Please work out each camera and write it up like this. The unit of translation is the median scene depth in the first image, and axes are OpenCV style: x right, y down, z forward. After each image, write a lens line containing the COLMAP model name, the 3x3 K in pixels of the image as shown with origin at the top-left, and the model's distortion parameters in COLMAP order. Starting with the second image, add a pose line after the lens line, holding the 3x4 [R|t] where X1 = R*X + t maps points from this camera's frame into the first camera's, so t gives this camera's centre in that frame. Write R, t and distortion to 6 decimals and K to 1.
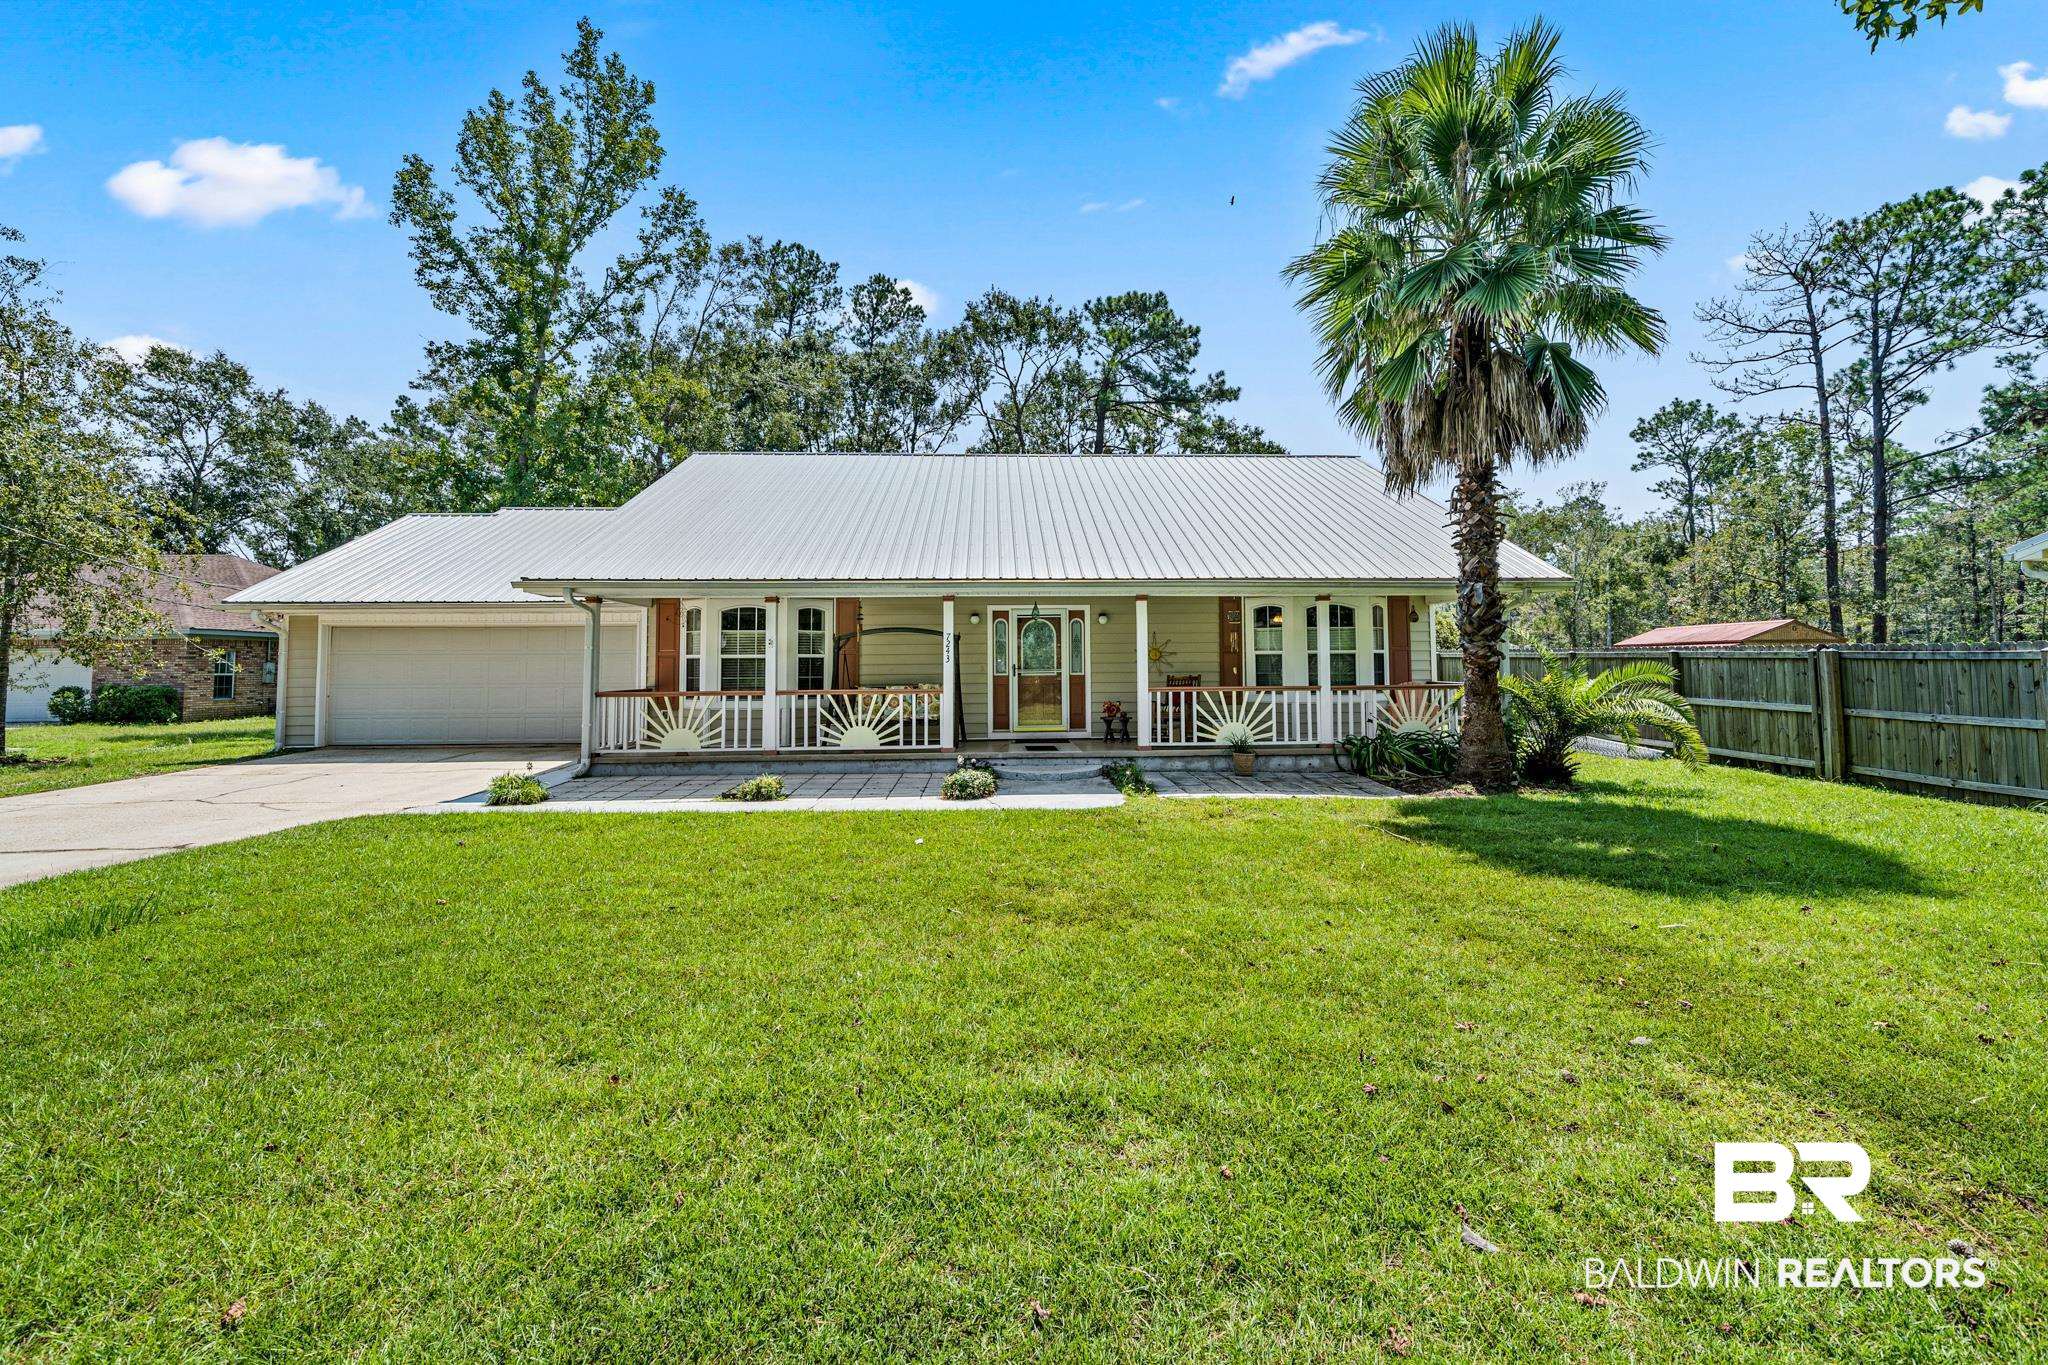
lens RADIAL K [[872.7, 0, 1024.6], [0, 872.7, 616.3], [0, 0, 1]] dist [-0.002316, 0.000052]
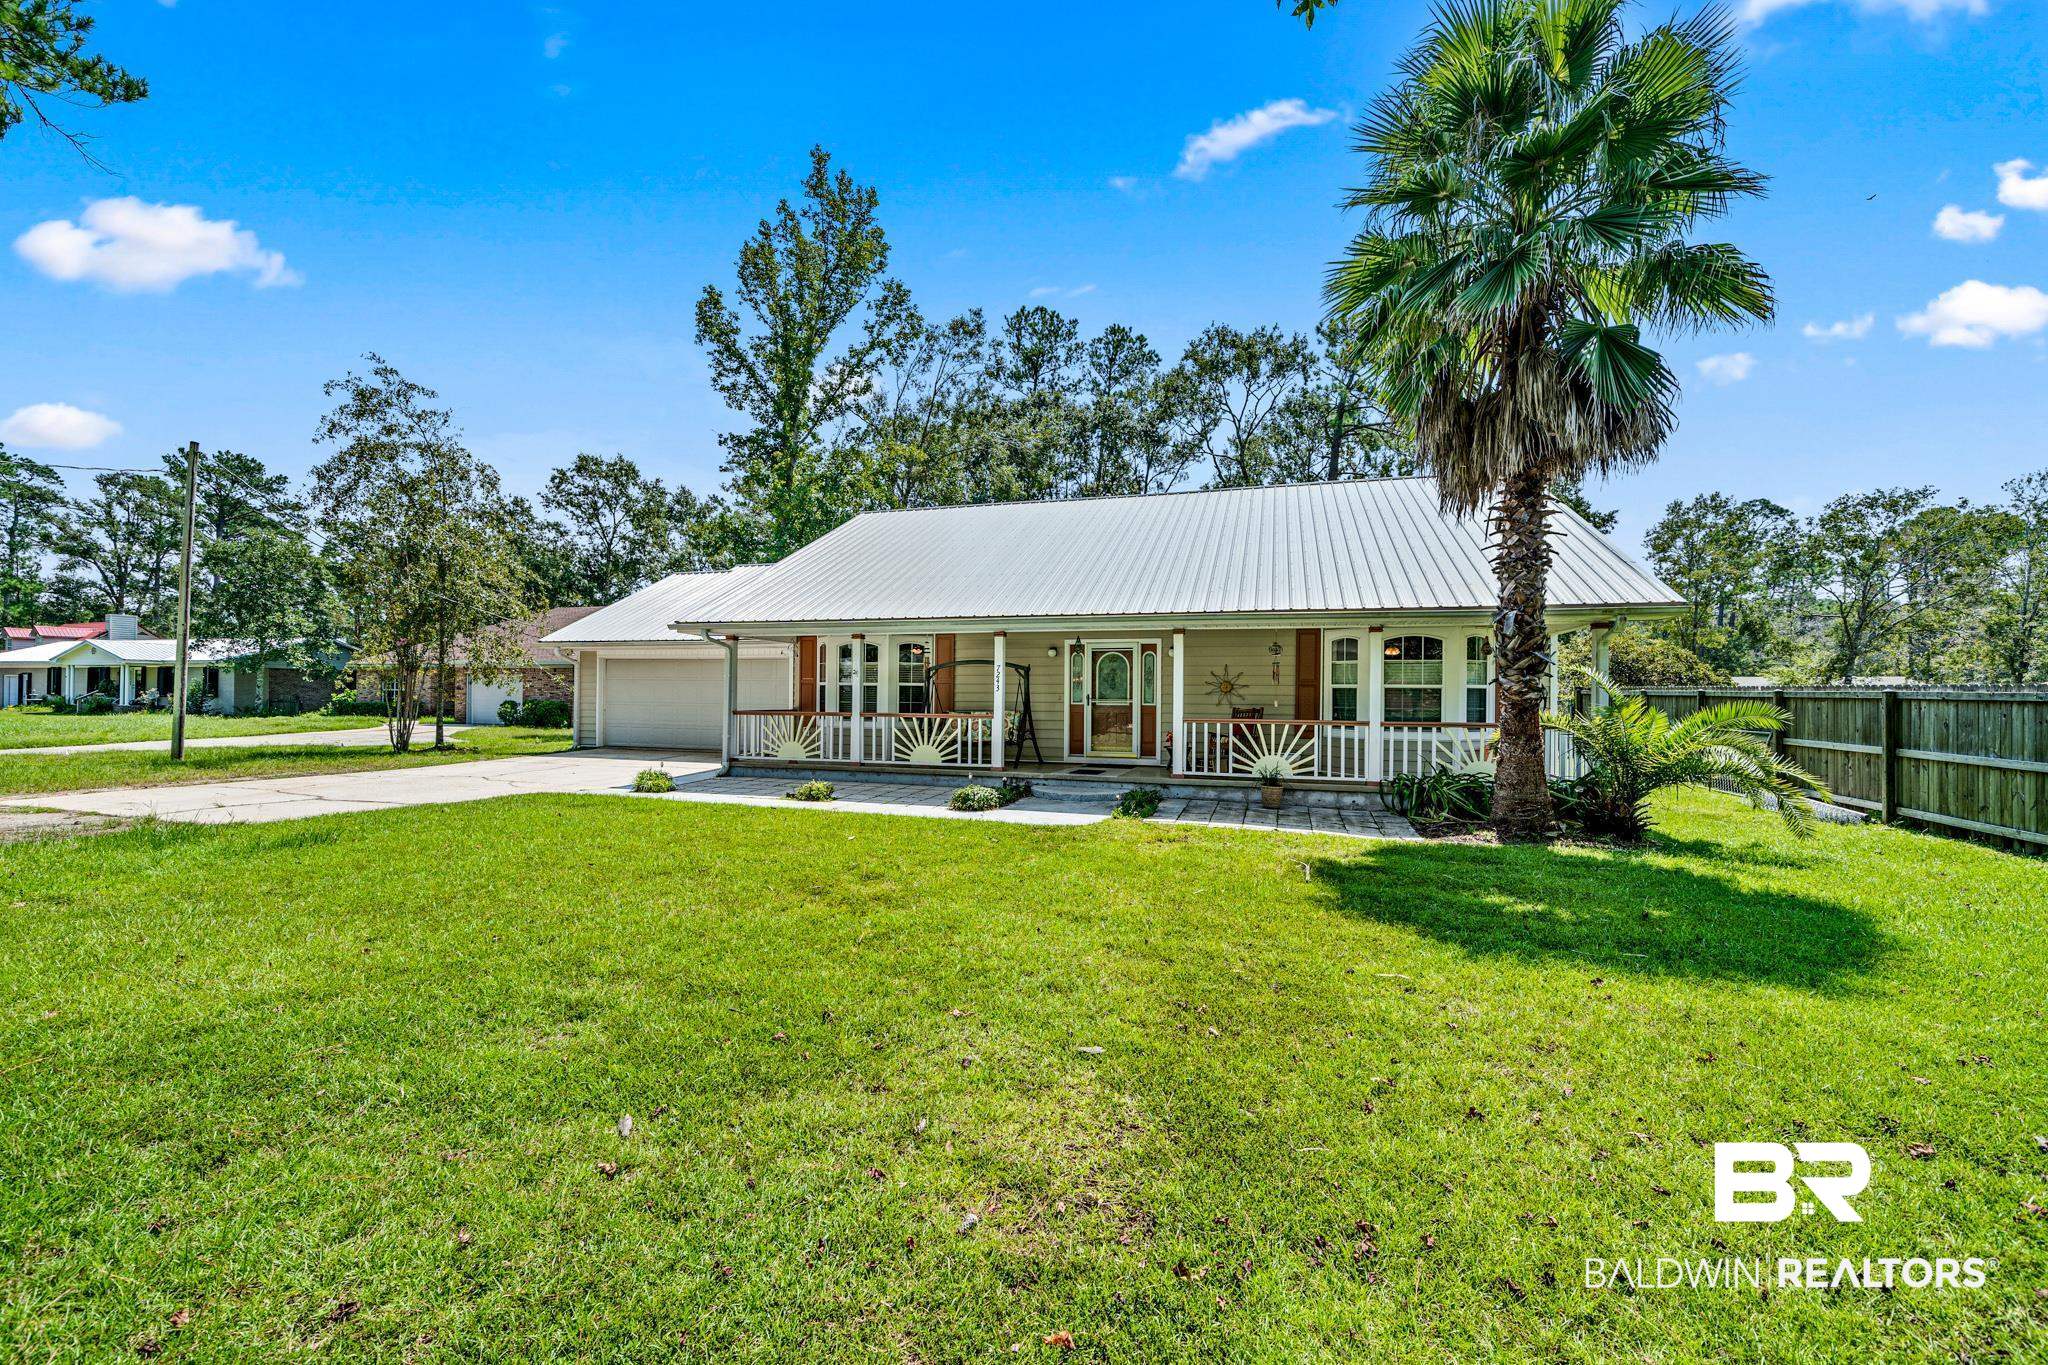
lens RADIAL K [[821.3, 0, 995.9], [0, 821.3, 686.4], [0, 0, 1]] dist [0.001141, 0.000042]
pose [[0.936887, 0.012025, -0.349427, 0.115998], [0.003622, 0.999021, 0.044091, 0.000056], [0.349615, -0.042574, 0.935926, 0.005186]]
